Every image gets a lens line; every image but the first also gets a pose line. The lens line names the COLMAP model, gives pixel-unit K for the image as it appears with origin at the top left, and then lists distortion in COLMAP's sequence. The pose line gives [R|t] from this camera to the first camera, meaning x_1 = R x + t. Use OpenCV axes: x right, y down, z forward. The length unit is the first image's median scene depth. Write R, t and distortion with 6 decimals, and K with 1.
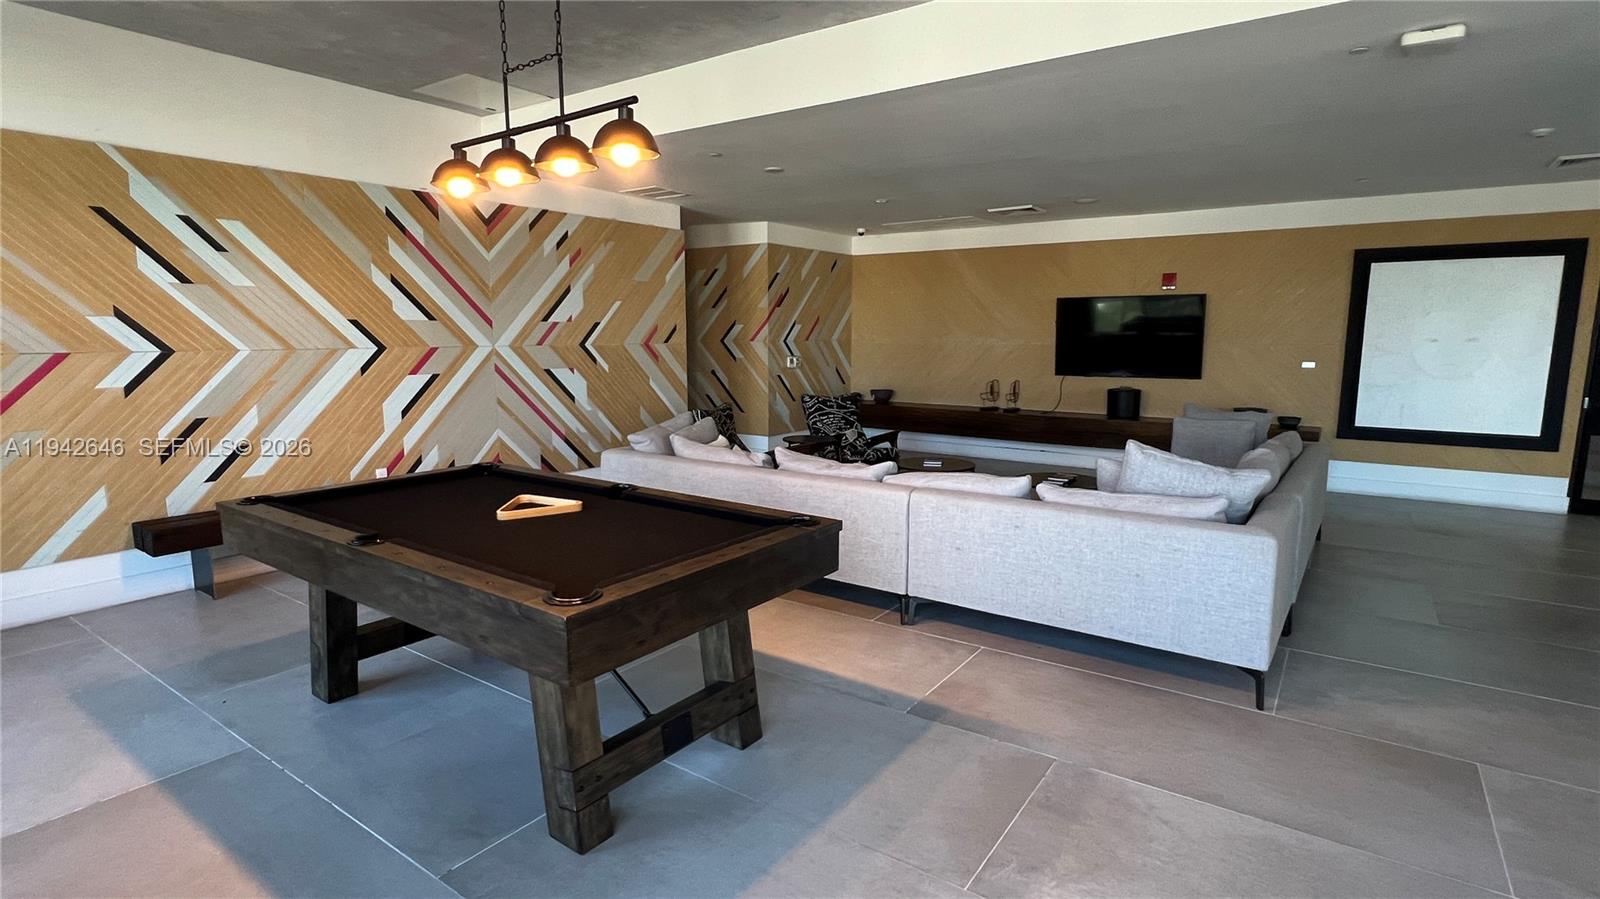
lens RADIAL K [[797.4, 0, 800.0], [0, 797.4, 449.5], [0, 0, 1]] dist [-0.001723, 0.001108]
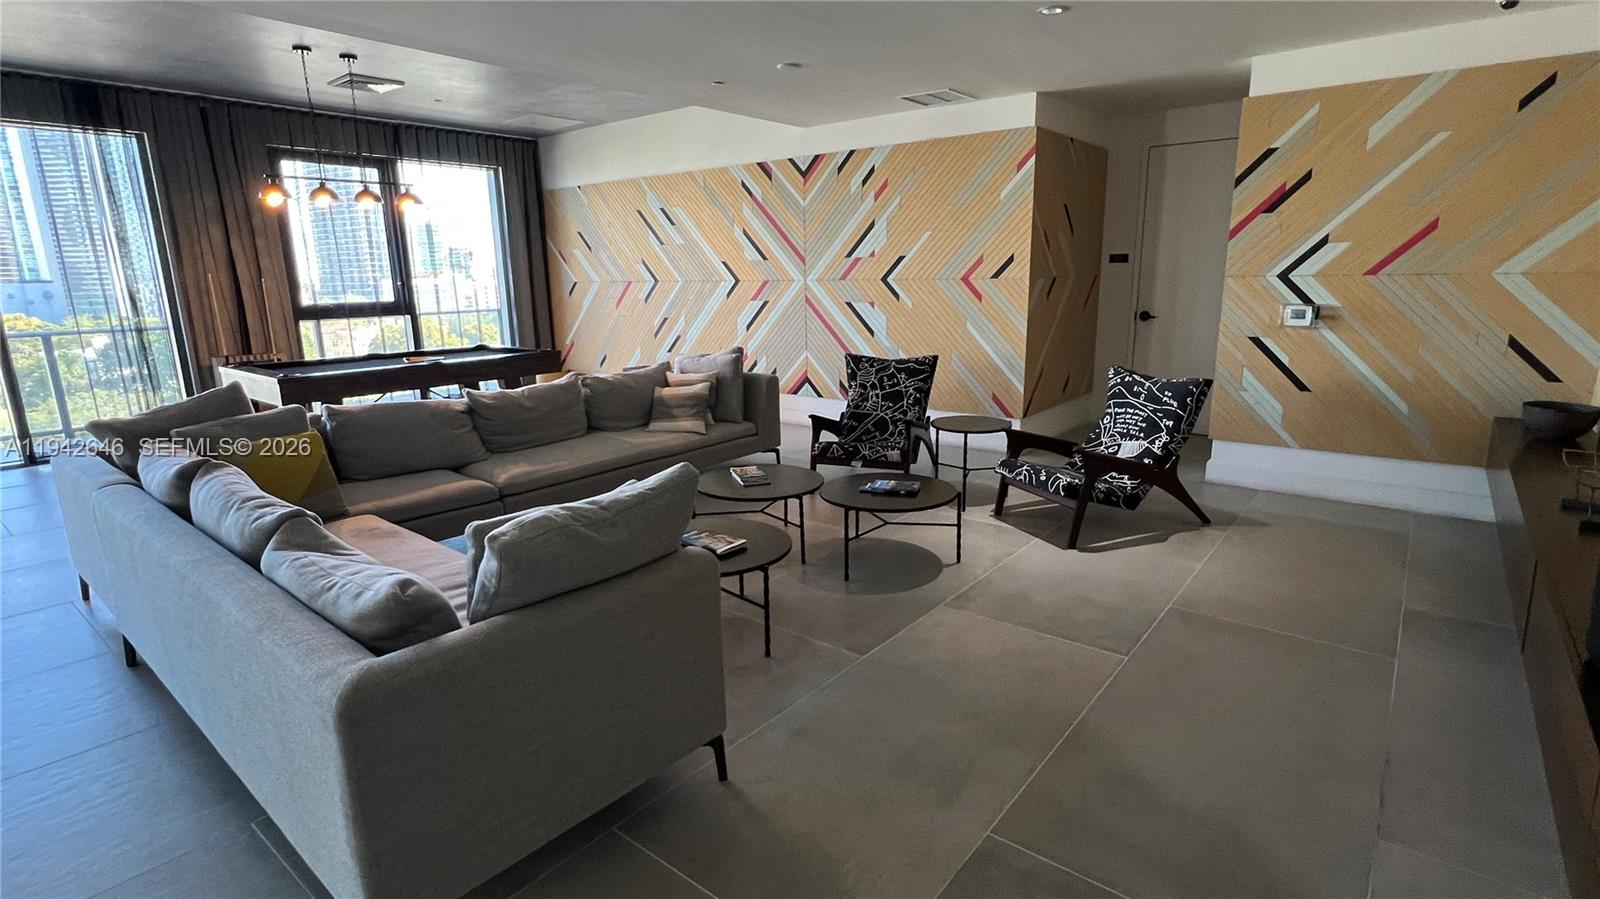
lens RADIAL K [[781.6, 0, 800.0], [0, 781.6, 449.5], [0, 0, 1]] dist [0.001174, -0.000220]
pose [[-0.064479, 0.218905, -0.973613, 0.616257], [-0.132987, 0.965057, 0.225788, -0.112105], [0.989018, 0.144037, -0.033115, 0.807394]]
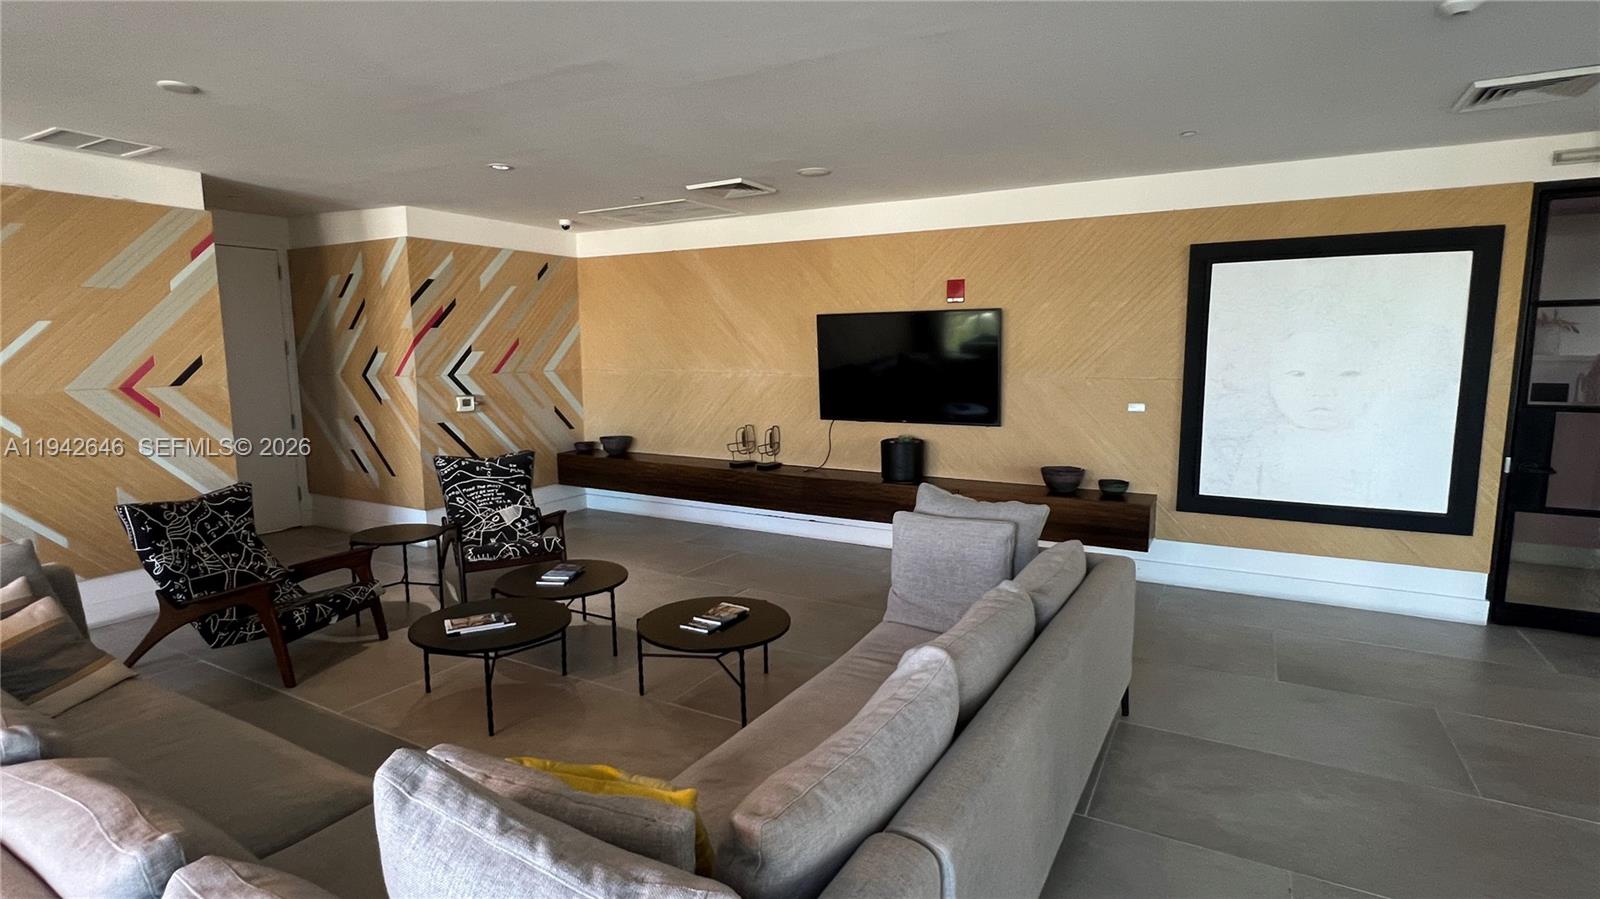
lens RADIAL K [[794.6, 0, 800.0], [0, 794.6, 449.5], [0, 0, 1]] dist [0.001090, -0.000483]
pose [[0.995348, -0.018049, 0.094637, 0.252760], [0.019781, 0.999653, -0.017395, -0.058052], [-0.094290, 0.019186, 0.995360, 0.301611]]
